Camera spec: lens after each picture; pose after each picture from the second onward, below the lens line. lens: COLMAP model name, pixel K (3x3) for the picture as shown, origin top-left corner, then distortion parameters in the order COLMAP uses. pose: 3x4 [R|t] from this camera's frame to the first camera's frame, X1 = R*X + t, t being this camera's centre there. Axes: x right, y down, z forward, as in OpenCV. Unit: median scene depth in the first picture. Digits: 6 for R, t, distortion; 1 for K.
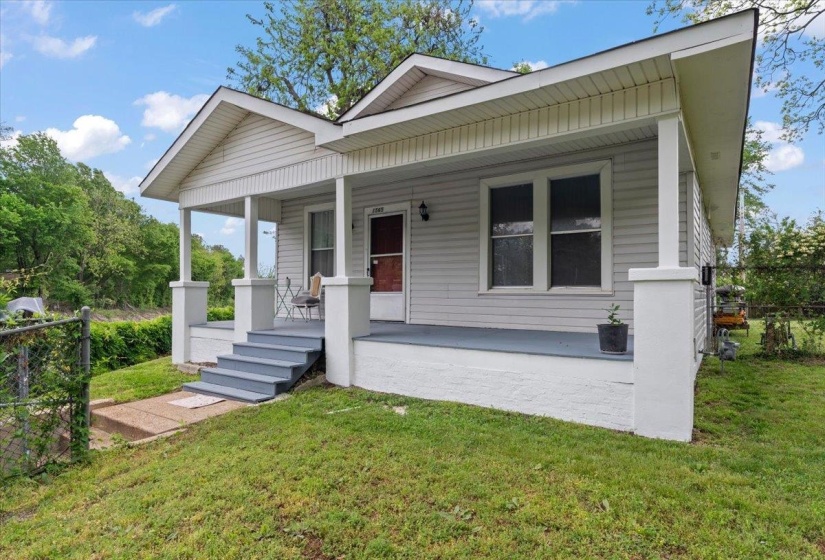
lens RADIAL K [[464.8, 0, 420.8], [0, 464.8, 278.0], [0, 0, 1]] dist [-0.002011, 0.000549]
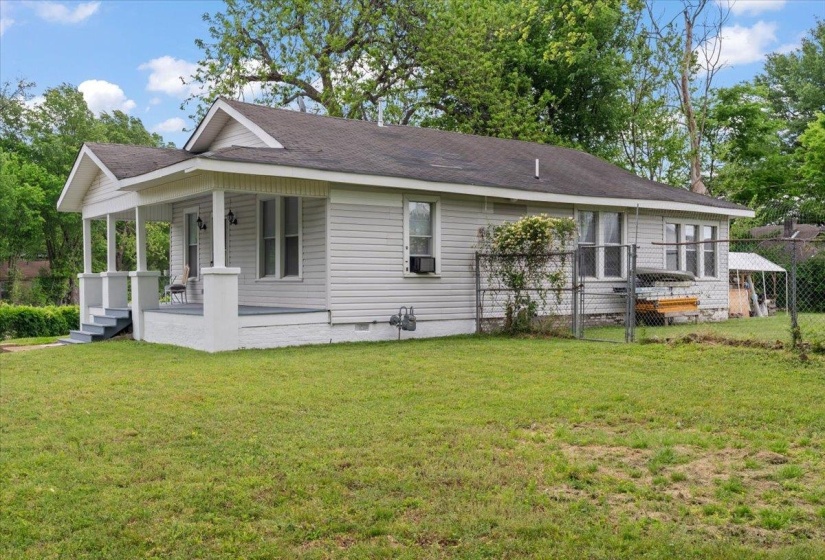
lens RADIAL K [[779.8, 0, 412.5], [0, 779.8, 280.0], [0, 0, 1]] dist [0.014593, 0.014839]
pose [[0.954267, -0.008648, -0.298829, 1.113791], [0.018535, 0.999370, 0.030268, -0.025962], [0.298379, -0.034422, 0.953826, -0.916025]]
